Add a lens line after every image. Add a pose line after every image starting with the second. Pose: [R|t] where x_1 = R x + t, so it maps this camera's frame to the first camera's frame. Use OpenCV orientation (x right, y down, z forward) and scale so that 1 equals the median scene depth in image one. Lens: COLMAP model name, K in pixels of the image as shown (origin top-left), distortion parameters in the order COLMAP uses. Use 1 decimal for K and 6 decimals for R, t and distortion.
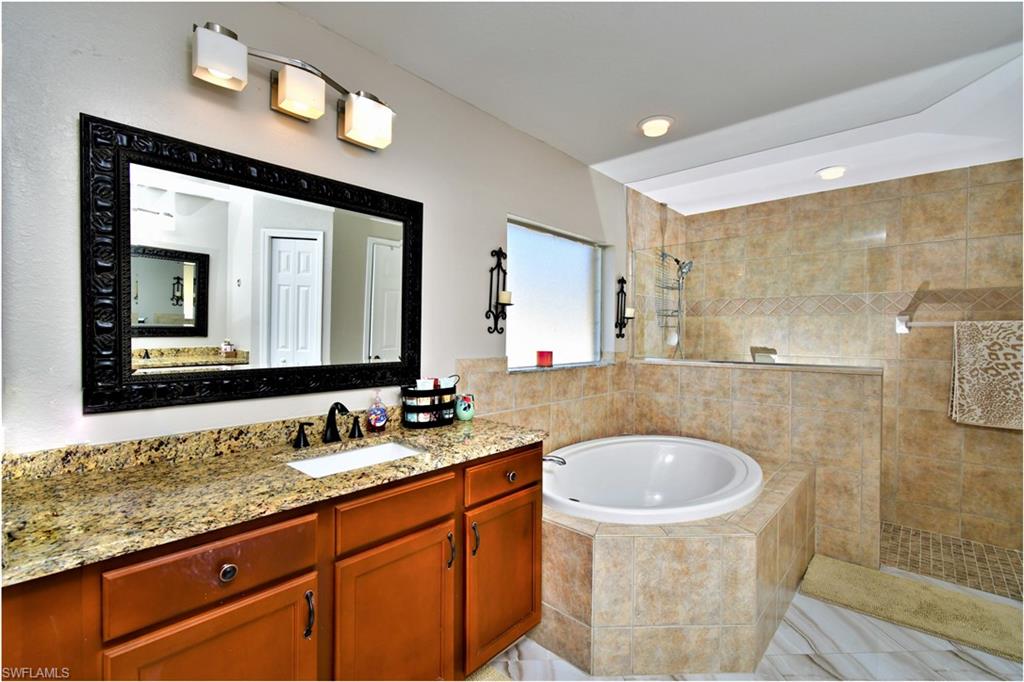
lens RADIAL K [[462.9, 0, 507.7], [0, 462.9, 339.9], [0, 0, 1]] dist [0.015242, -0.008770]
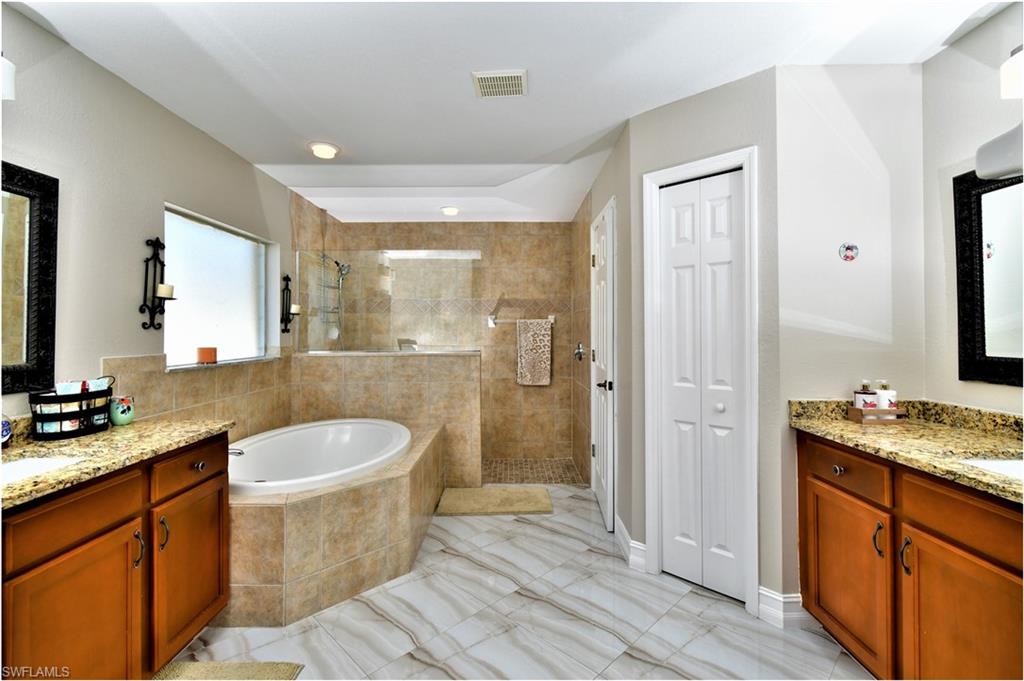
lens RADIAL K [[462.9, 0, 507.7], [0, 462.9, 339.4], [0, 0, 1]] dist [0.015242, -0.008770]
pose [[0.747252, -0.021674, 0.664187, -0.107685], [0.015080, 0.999764, 0.015659, 0.002134], [-0.664369, -0.001685, 0.747403, -0.155586]]
